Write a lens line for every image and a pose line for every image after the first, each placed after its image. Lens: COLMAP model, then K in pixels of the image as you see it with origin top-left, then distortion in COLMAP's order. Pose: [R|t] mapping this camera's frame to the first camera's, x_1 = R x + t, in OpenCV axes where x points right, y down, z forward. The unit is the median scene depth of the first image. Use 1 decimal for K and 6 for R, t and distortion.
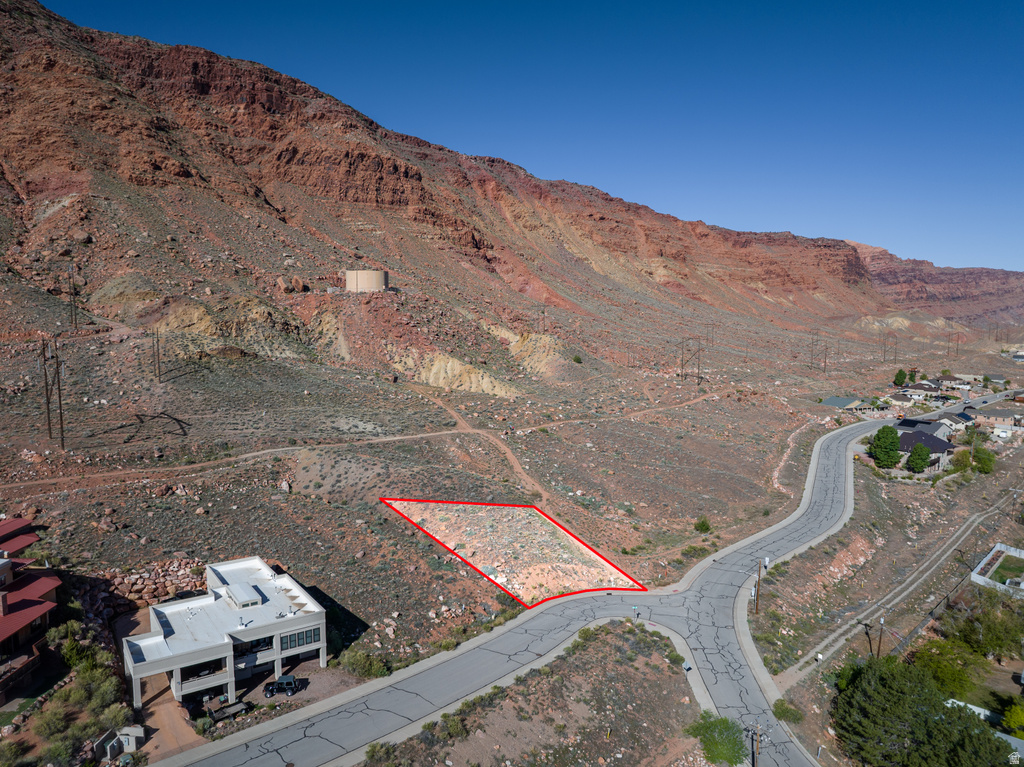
lens RADIAL K [[723.3, 0, 509.4], [0, 723.3, 379.1], [0, 0, 1]] dist [-0.035088, 0.002774]
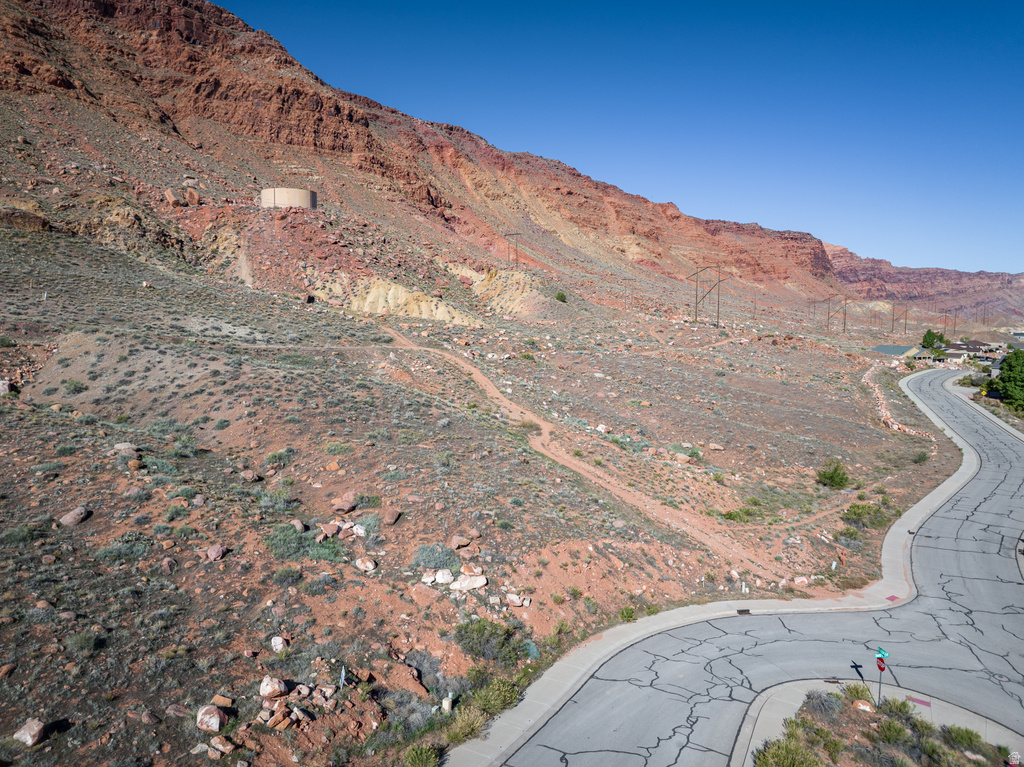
lens RADIAL K [[725.1, 0, 510.4], [0, 725.1, 380.3], [0, 0, 1]] dist [-0.043743, 0.008277]
pose [[0.998380, -0.005326, 0.056650, -0.002481], [0.005673, 0.999966, -0.005972, 0.039472], [-0.056616, 0.006283, 0.998376, 0.139934]]
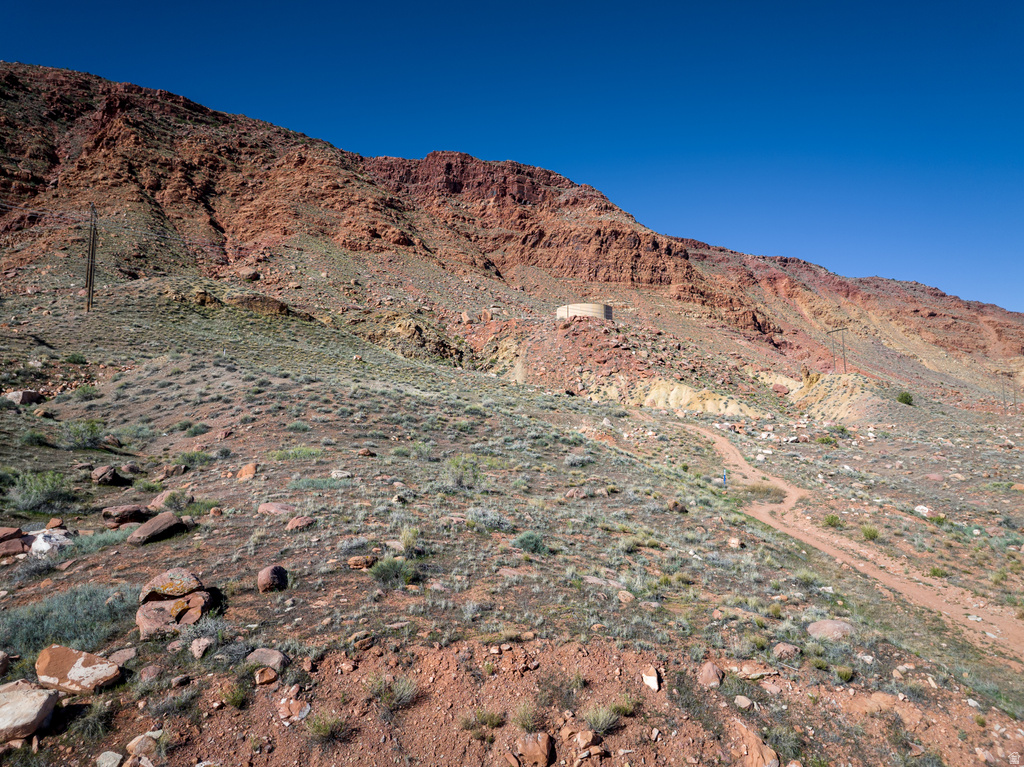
lens RADIAL K [[725.1, 0, 510.4], [0, 725.1, 380.3], [0, 0, 1]] dist [-0.043743, 0.008277]
pose [[0.915942, -0.052138, -0.397910, 0.019076], [-0.035613, 0.977053, -0.210000, 0.055794], [0.399728, 0.206518, 0.893067, 0.205787]]
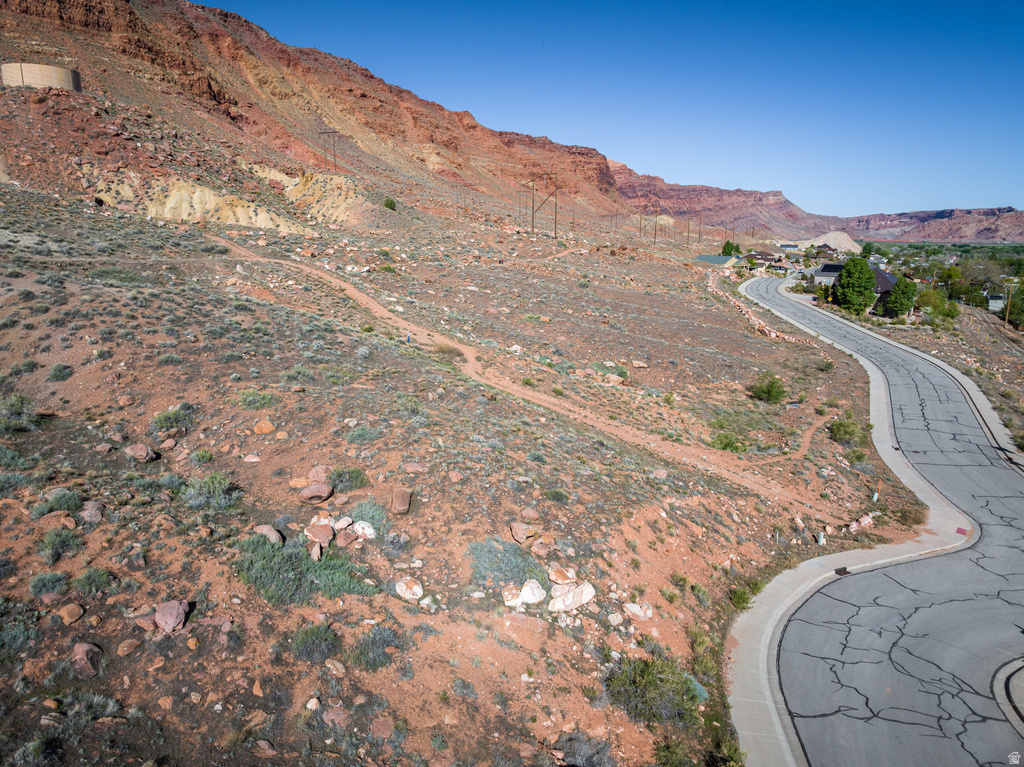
lens RADIAL K [[725.1, 0, 510.4], [0, 725.1, 380.3], [0, 0, 1]] dist [-0.043743, 0.008277]
pose [[0.941549, -0.066741, 0.330198, -0.023328], [0.030161, 0.992943, 0.114696, 0.039165], [-0.335522, -0.098033, 0.936918, 0.172761]]
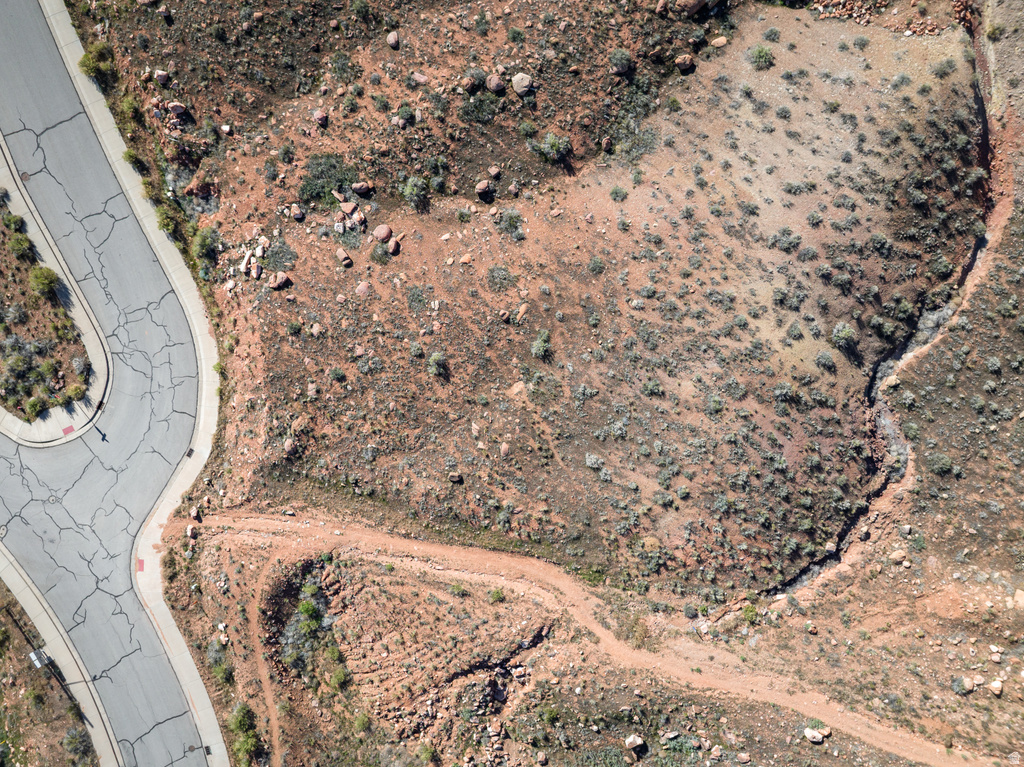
lens RADIAL K [[725.1, 0, 510.4], [0, 725.1, 380.3], [0, 0, 1]] dist [-0.043743, 0.008277]
pose [[-0.565258, 0.824562, -0.024089, -0.008361], [-0.086908, -0.030488, 0.995750, -0.064253], [0.820323, 0.564949, 0.088895, 0.256127]]
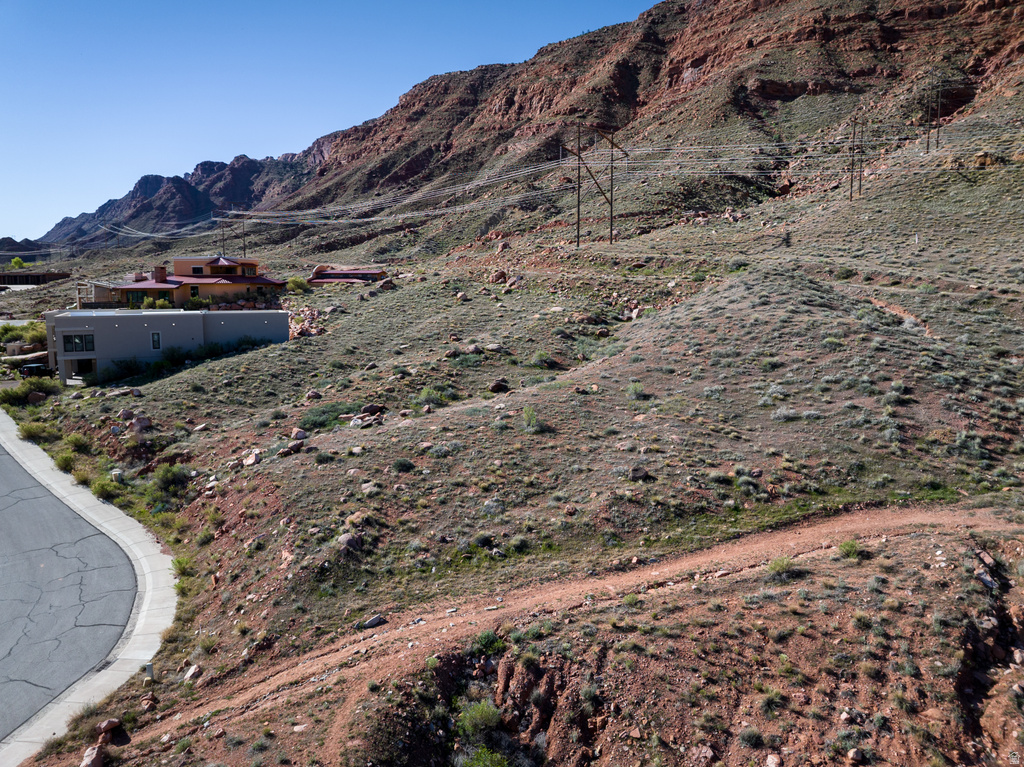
lens RADIAL K [[725.1, 0, 510.4], [0, 725.1, 380.3], [0, 0, 1]] dist [-0.043743, 0.008277]
pose [[-0.168996, 0.124845, -0.977678, 0.078456], [-0.096884, 0.985037, 0.142532, 0.034842], [0.980843, 0.118808, -0.154372, 0.265505]]
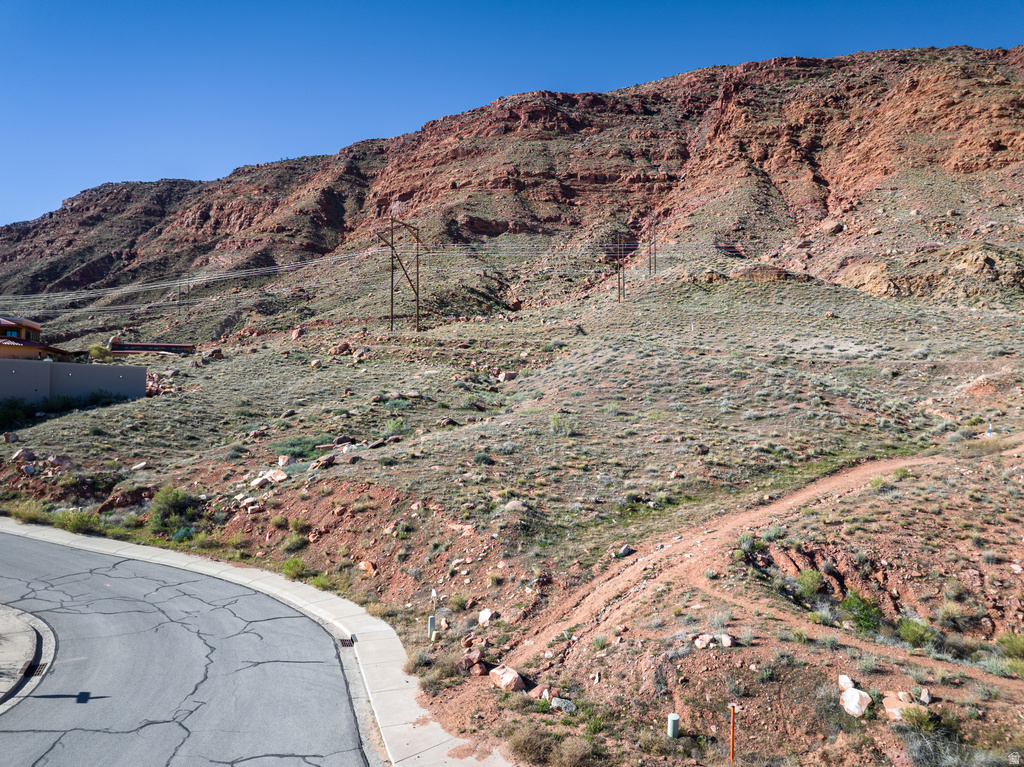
lens RADIAL K [[722.3, 0, 509.2], [0, 722.3, 388.7], [0, 0, 1]] dist [-0.056947, 0.023395]
pose [[0.262884, -0.034319, -0.964217, 0.081945], [-0.096585, 0.993411, -0.061691, 0.053101], [0.959981, 0.109347, 0.257837, 0.224455]]
